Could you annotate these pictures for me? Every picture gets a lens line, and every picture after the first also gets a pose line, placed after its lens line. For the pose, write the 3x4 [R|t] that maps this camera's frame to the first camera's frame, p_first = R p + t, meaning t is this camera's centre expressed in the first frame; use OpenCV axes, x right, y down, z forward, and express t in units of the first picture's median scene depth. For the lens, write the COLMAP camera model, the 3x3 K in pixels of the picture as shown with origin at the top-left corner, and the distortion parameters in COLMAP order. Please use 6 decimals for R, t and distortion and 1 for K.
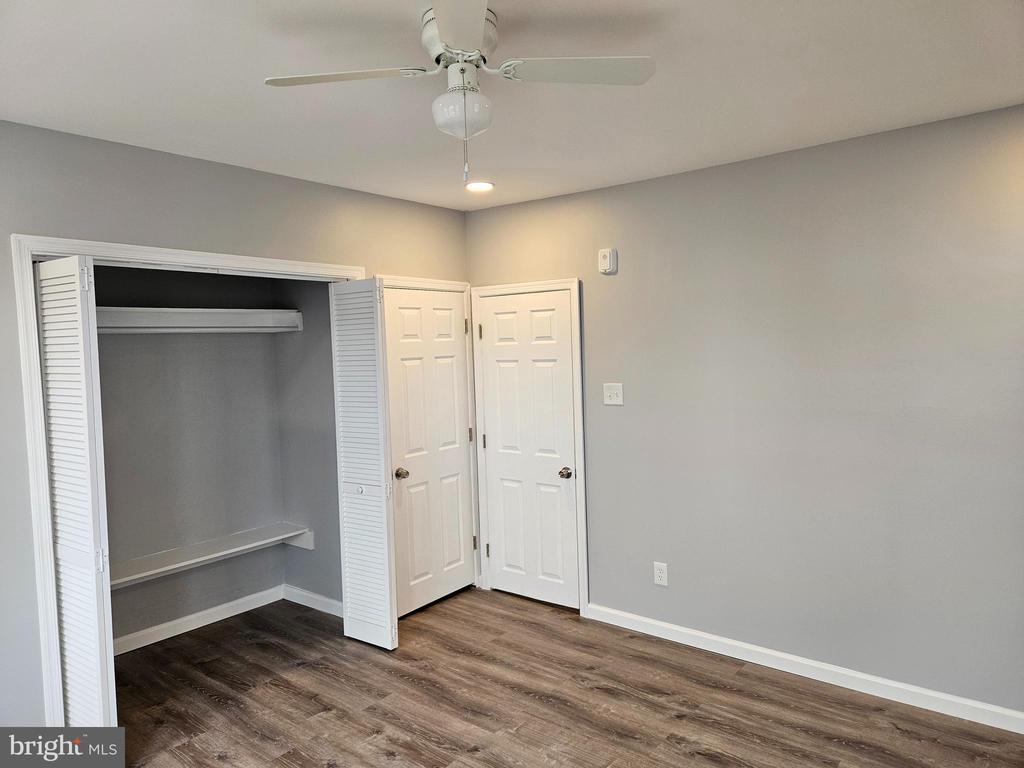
lens RADIAL K [[686.7, 0, 513.8], [0, 686.7, 378.3], [0, 0, 1]] dist [0.077718, -0.058298]
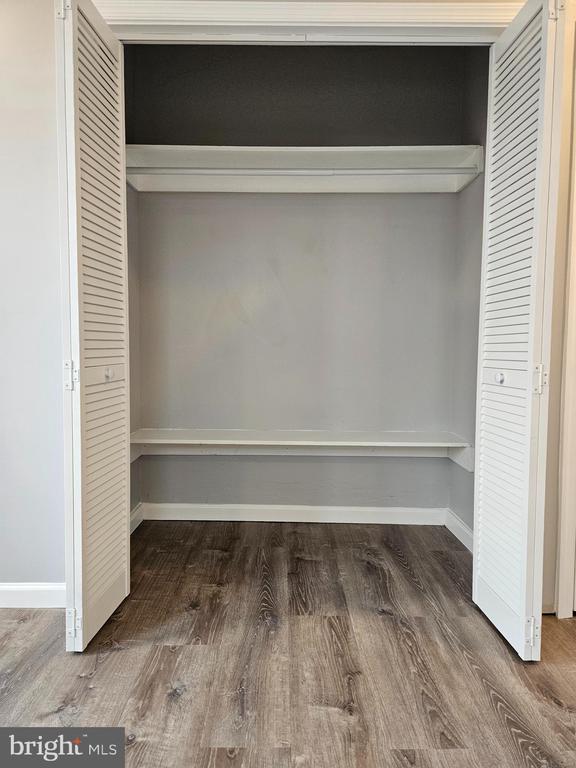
lens RADIAL K [[515.0, 0, 288.4], [0, 515.0, 378.3], [0, 0, 1]] dist [0.077718, -0.058298]
pose [[0.622792, 0.079221, -0.778366, 0.019196], [-0.062126, 0.996726, 0.051737, 0.156382], [0.779917, 0.016135, 0.625675, 0.592832]]
